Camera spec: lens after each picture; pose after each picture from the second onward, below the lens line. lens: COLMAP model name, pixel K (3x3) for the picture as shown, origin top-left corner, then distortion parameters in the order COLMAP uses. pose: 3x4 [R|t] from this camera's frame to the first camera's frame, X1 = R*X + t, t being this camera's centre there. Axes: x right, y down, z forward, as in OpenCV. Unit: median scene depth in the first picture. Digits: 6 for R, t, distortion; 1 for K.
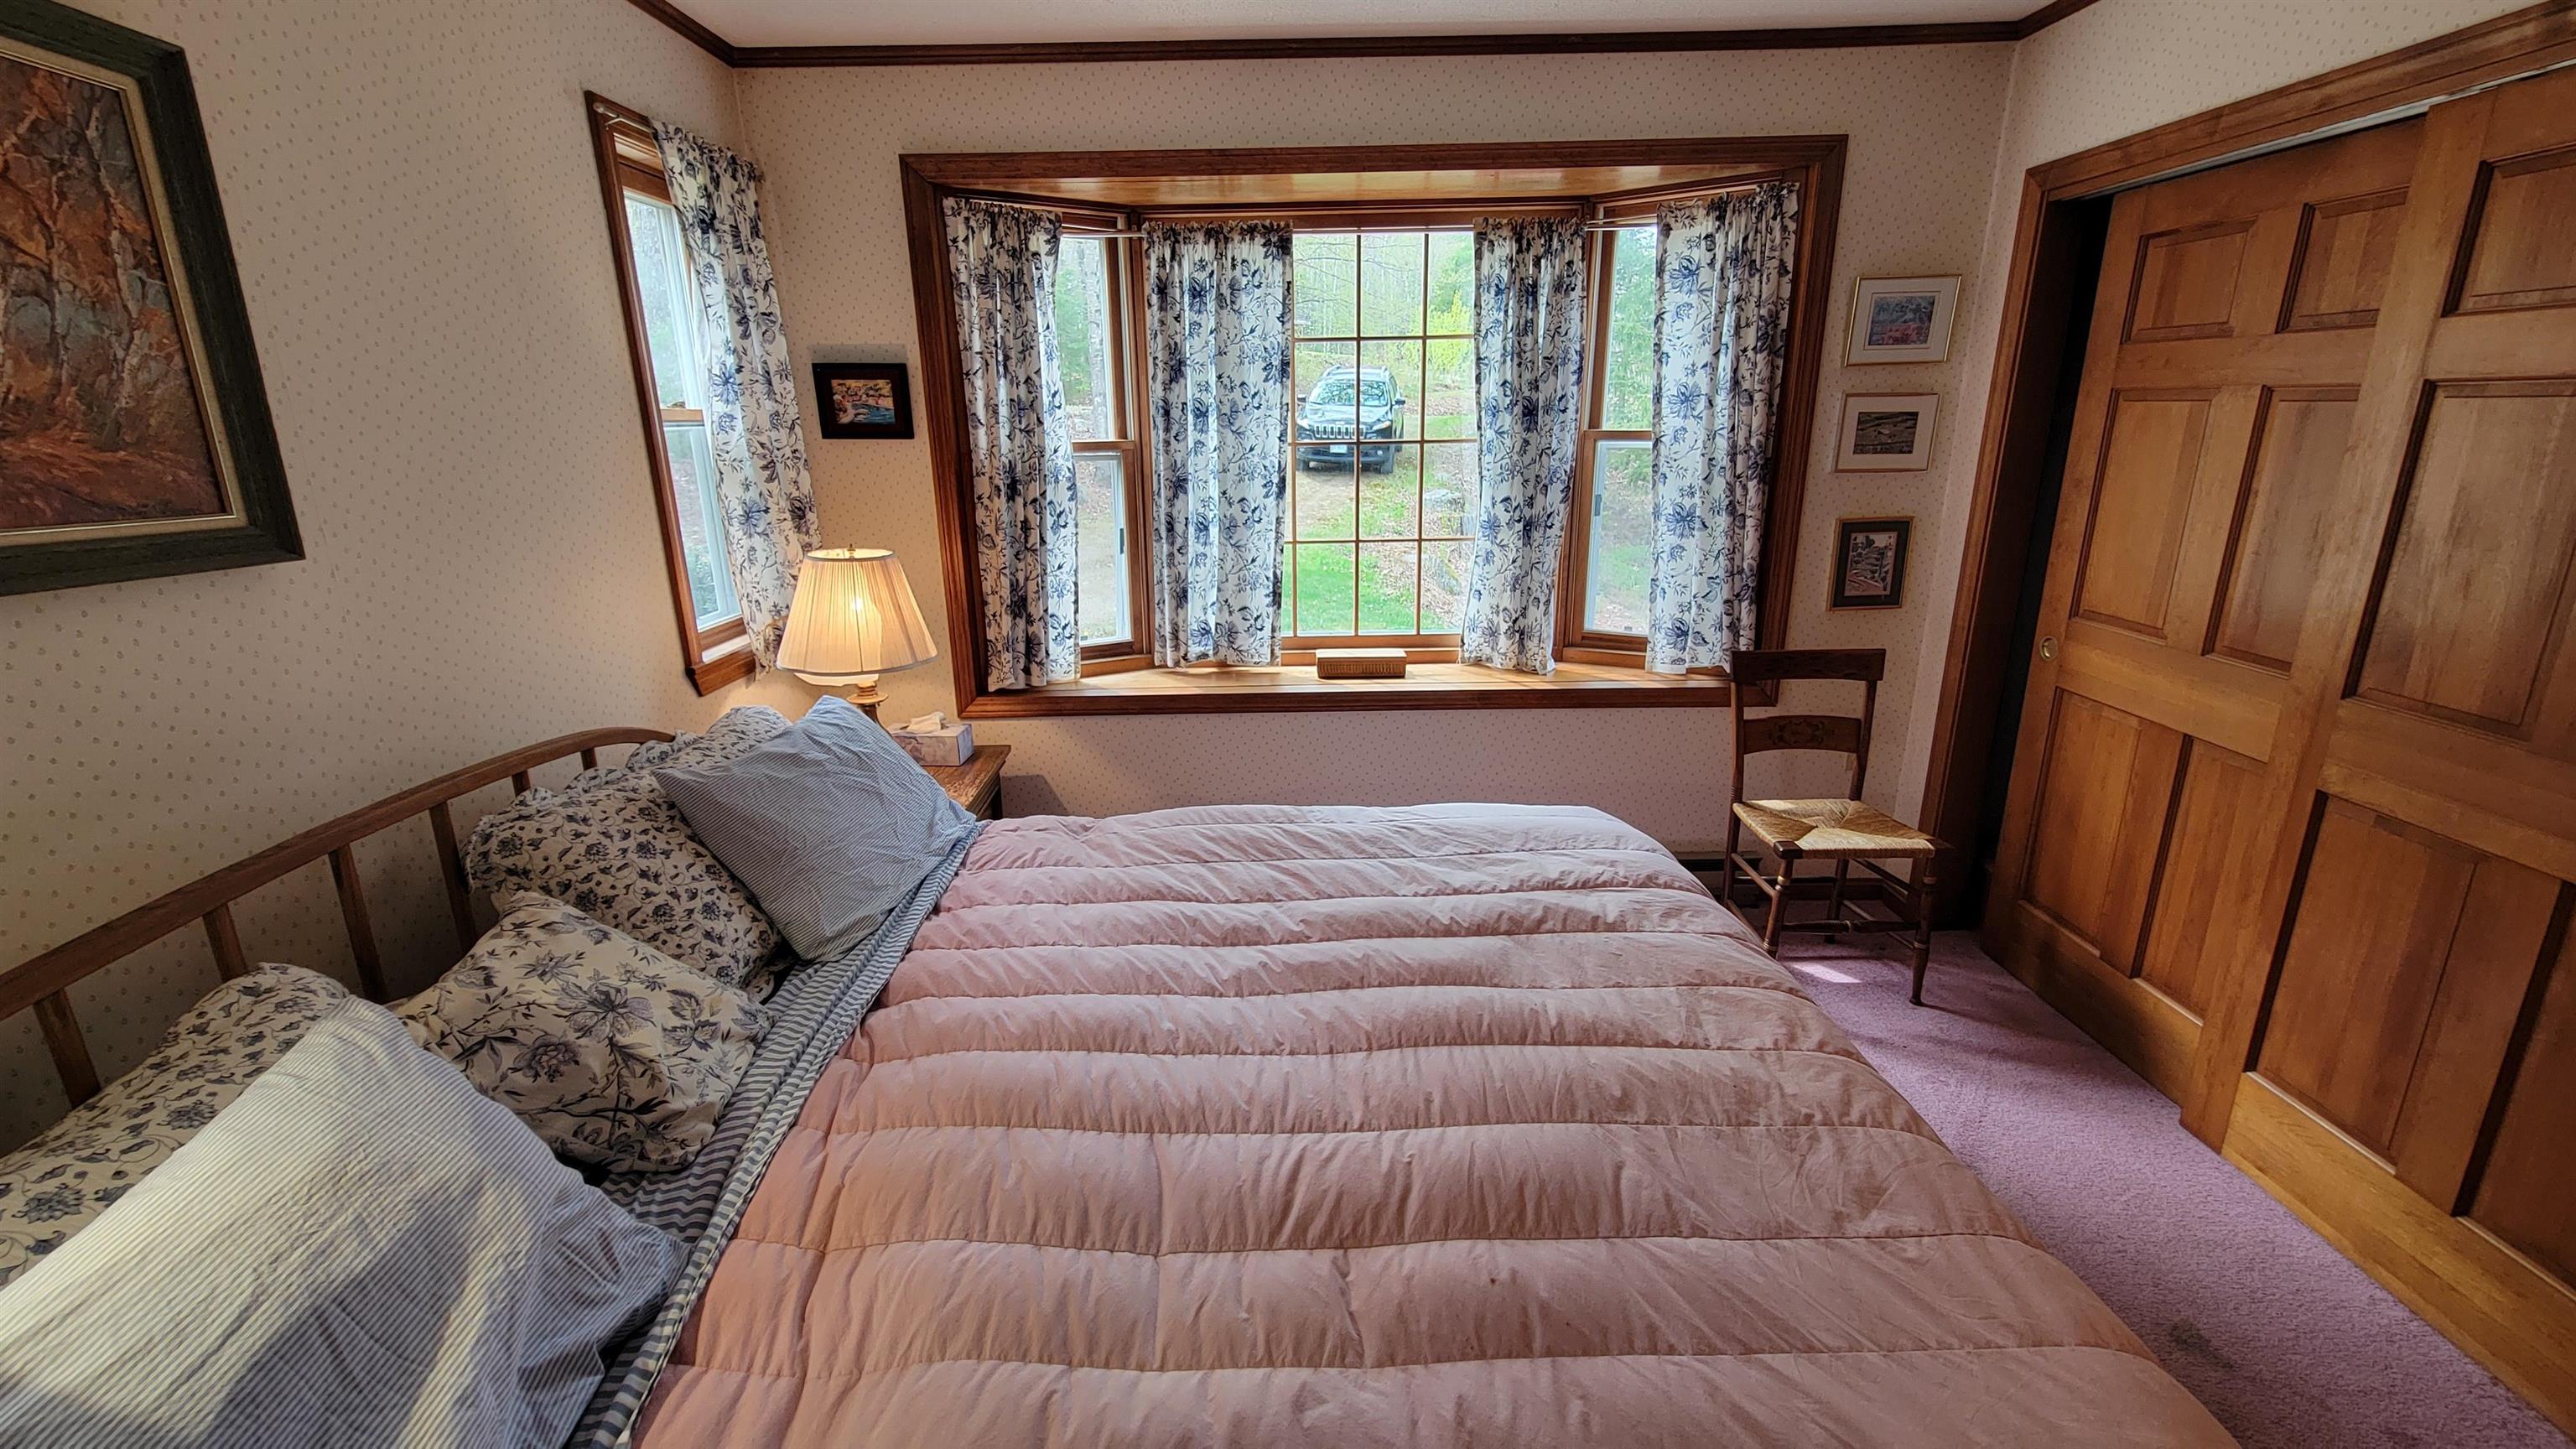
lens RADIAL K [[1053.0, 0, 1279.1], [0, 1053.0, 713.4], [0, 0, 1]] dist [0.003630, -0.000343]
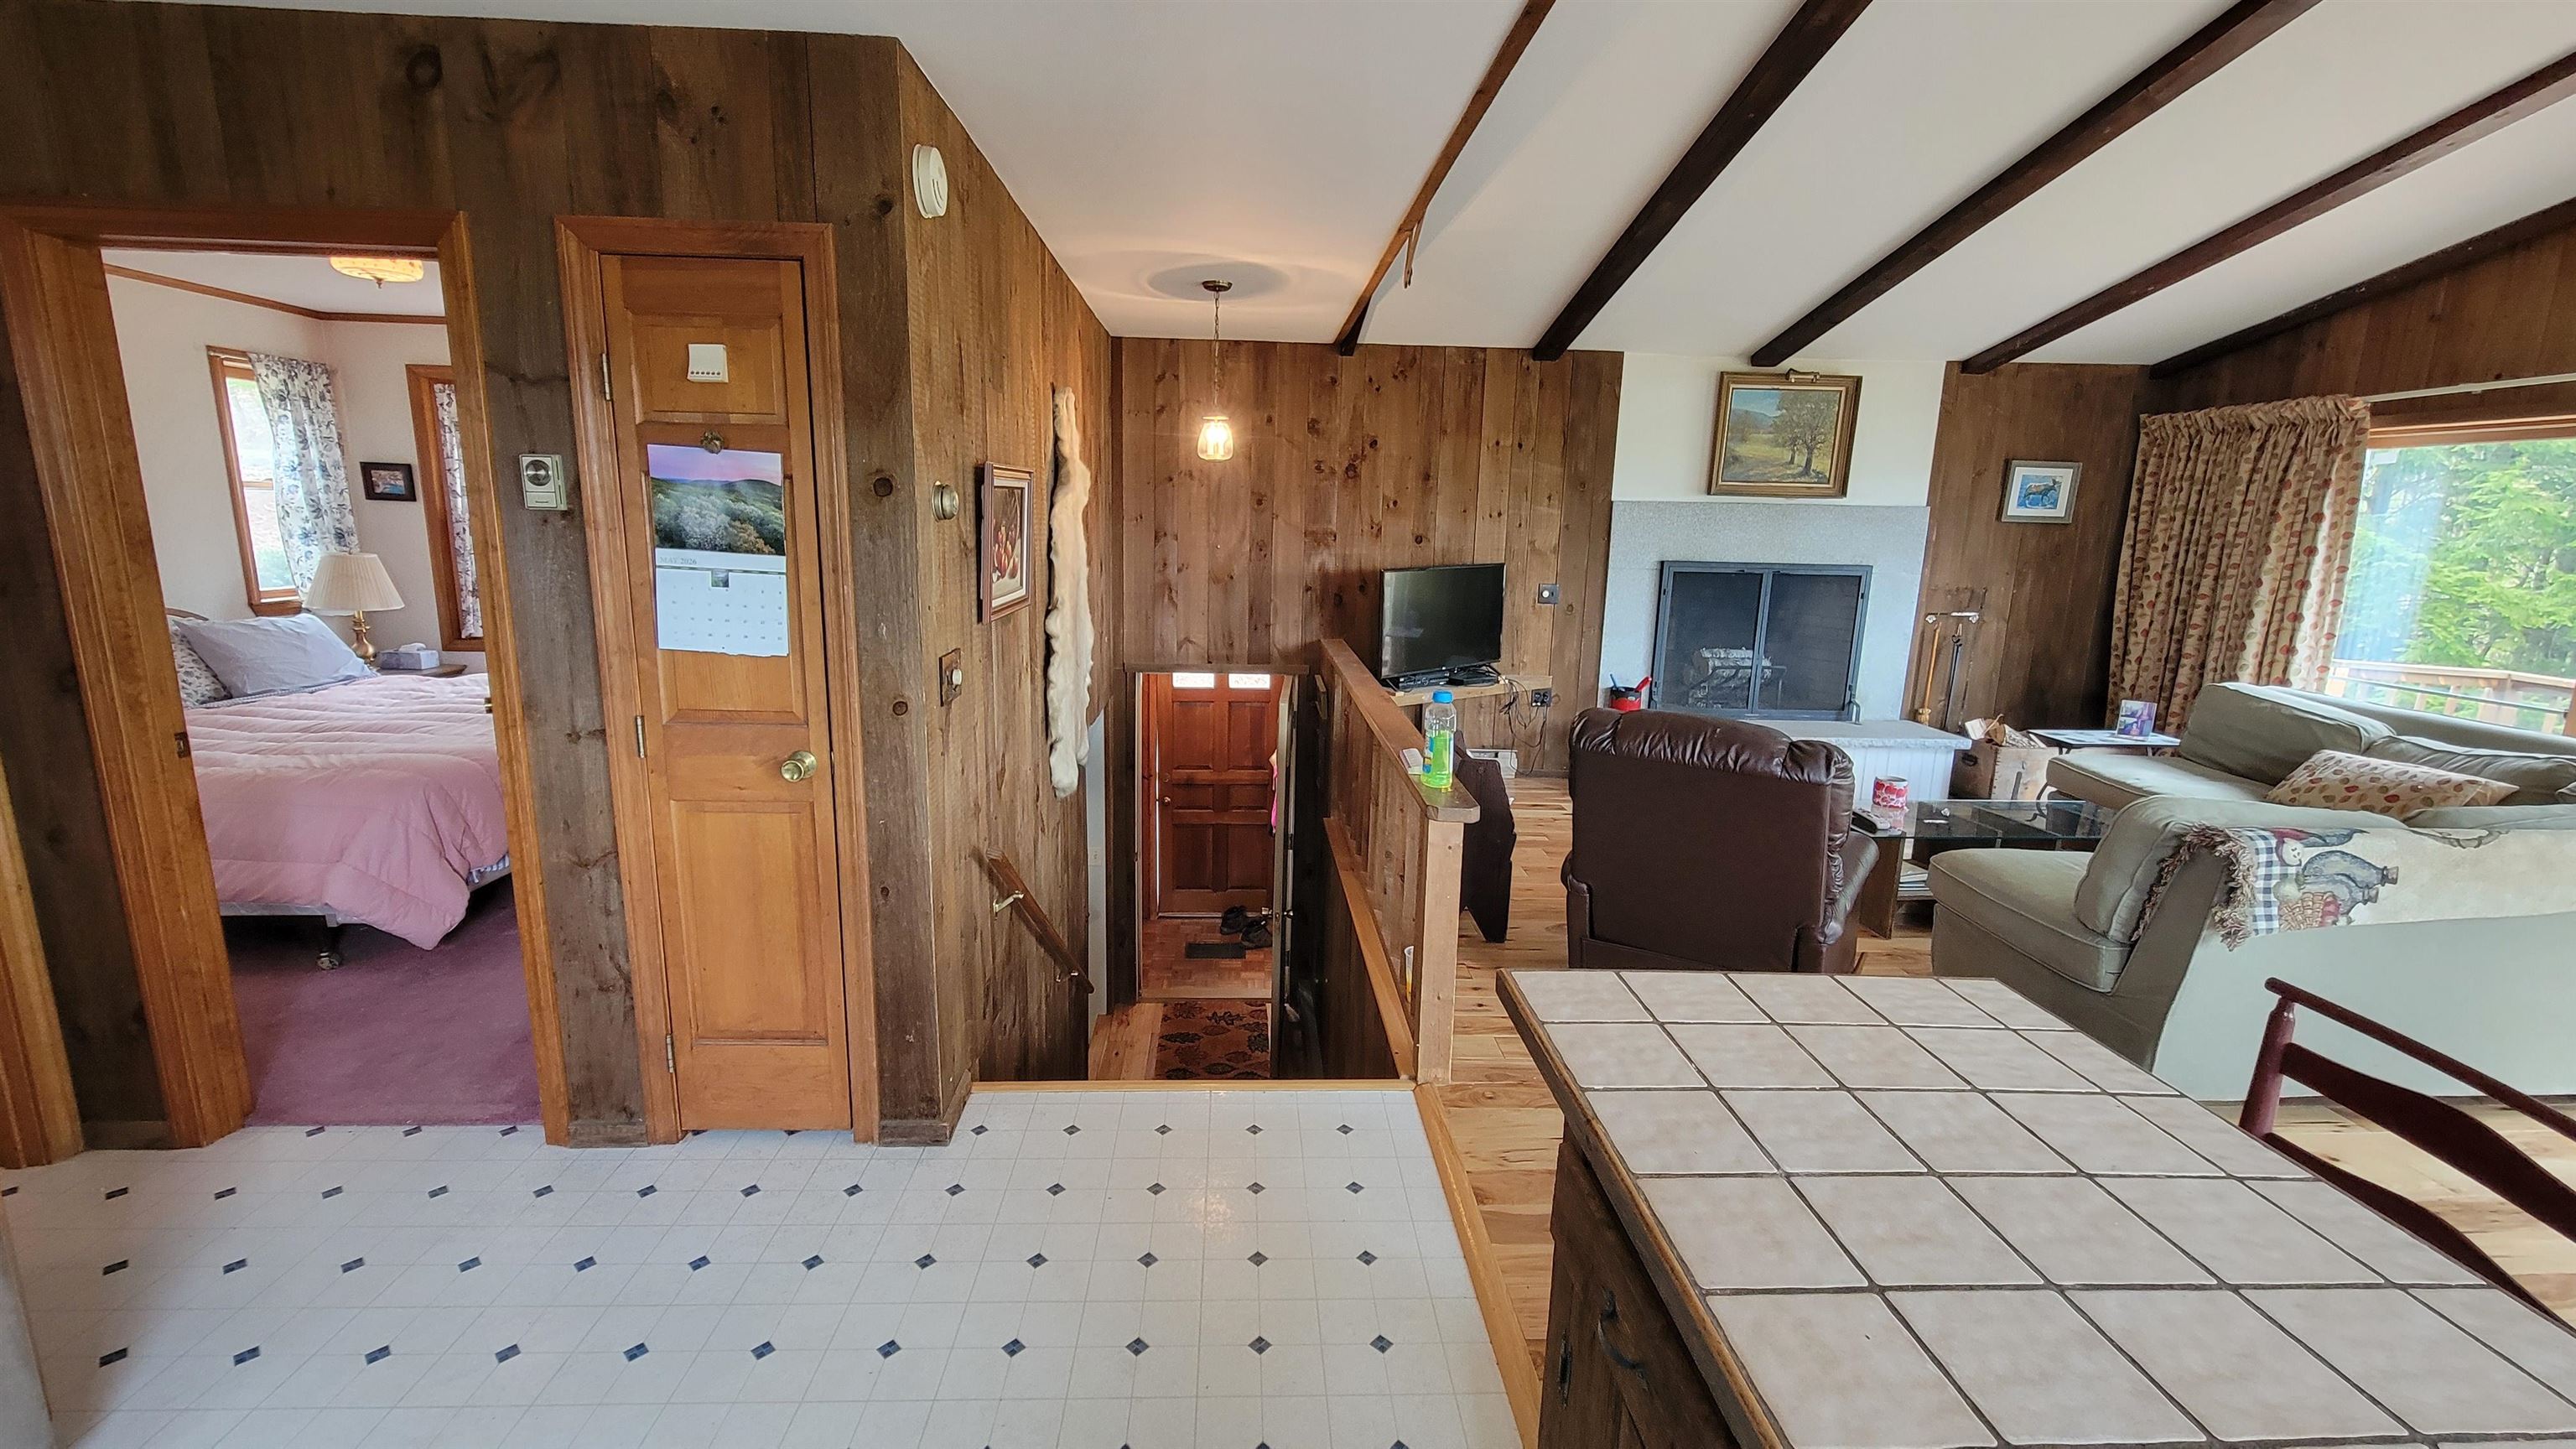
lens RADIAL K [[1053.0, 0, 1276.7], [0, 1053.0, 720.0], [0, 0, 1]] dist [0.003630, -0.000343]
pose [[0.998468, 0.031105, 0.045755, 1.190223], [-0.027129, 0.996005, -0.085082, 0.268479], [-0.048219, 0.083711, 0.995323, -1.001569]]
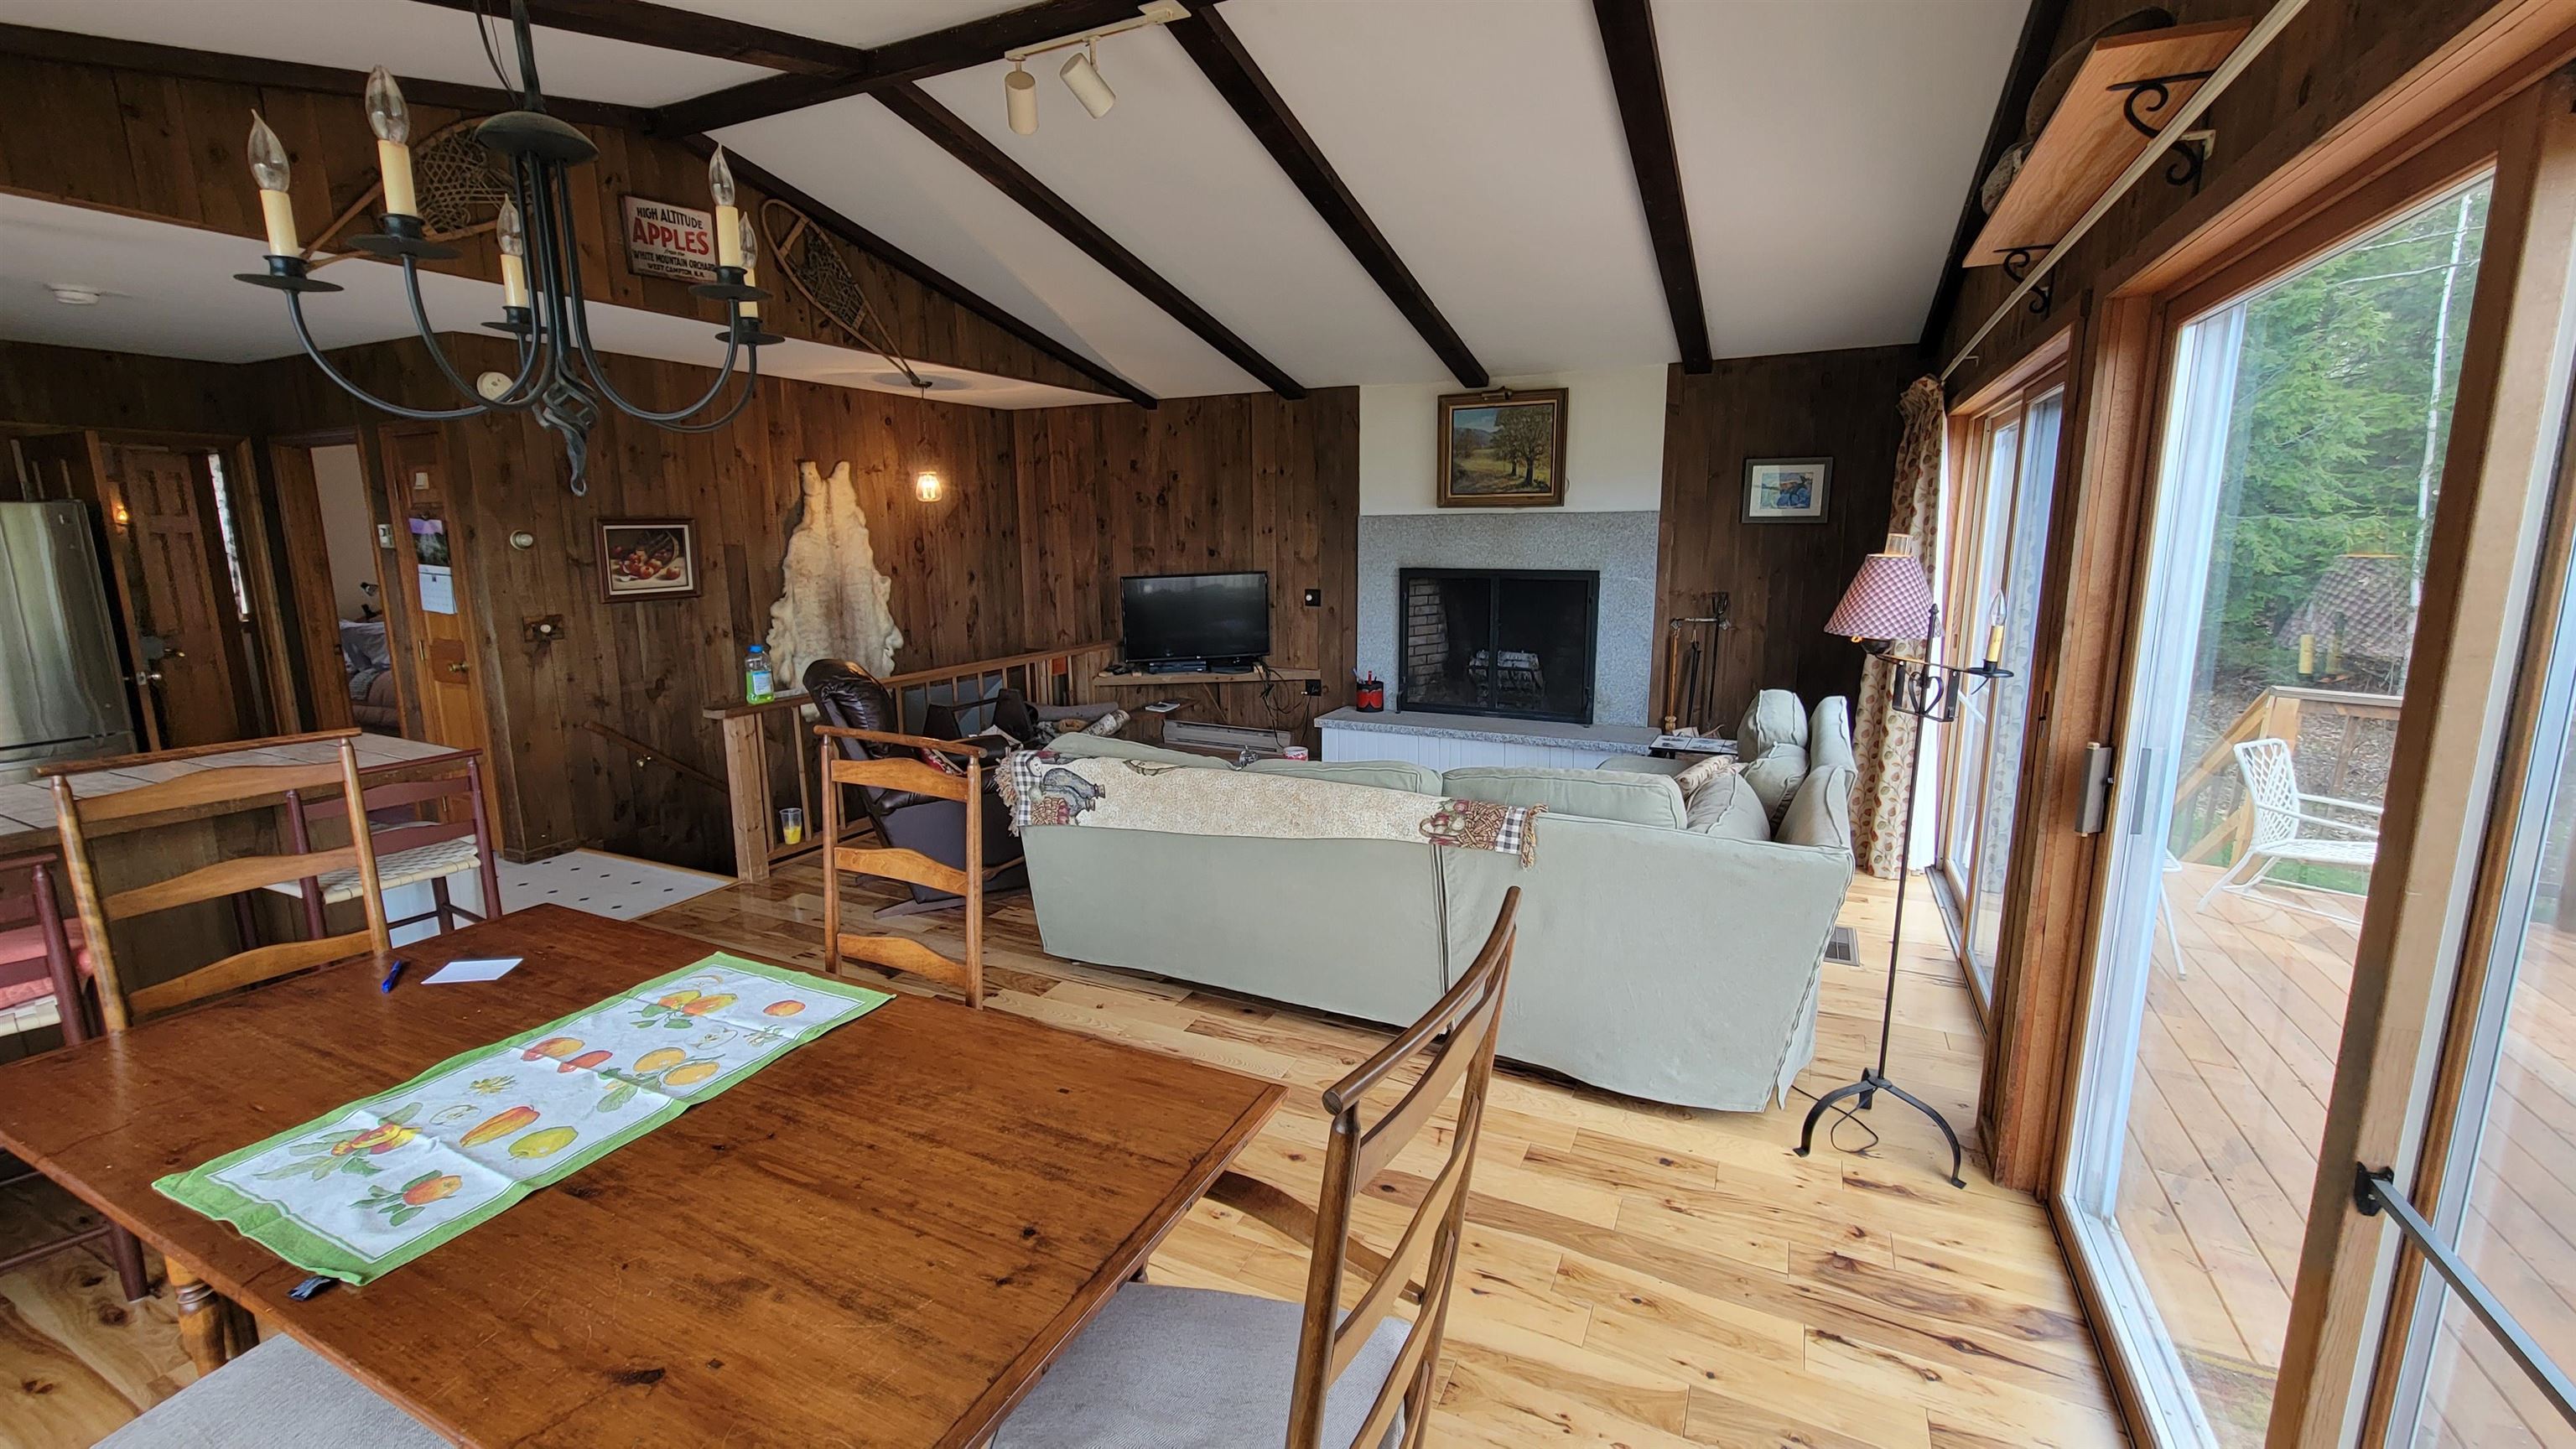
lens RADIAL K [[1053.0, 0, 1280.3], [0, 1053.0, 715.8], [0, 0, 1]] dist [0.003630, -0.000343]
pose [[0.899738, 0.086731, -0.427725, 5.377144], [-0.127290, 0.989594, -0.067097, 0.265856], [0.417455, 0.114814, 0.901415, -1.385635]]
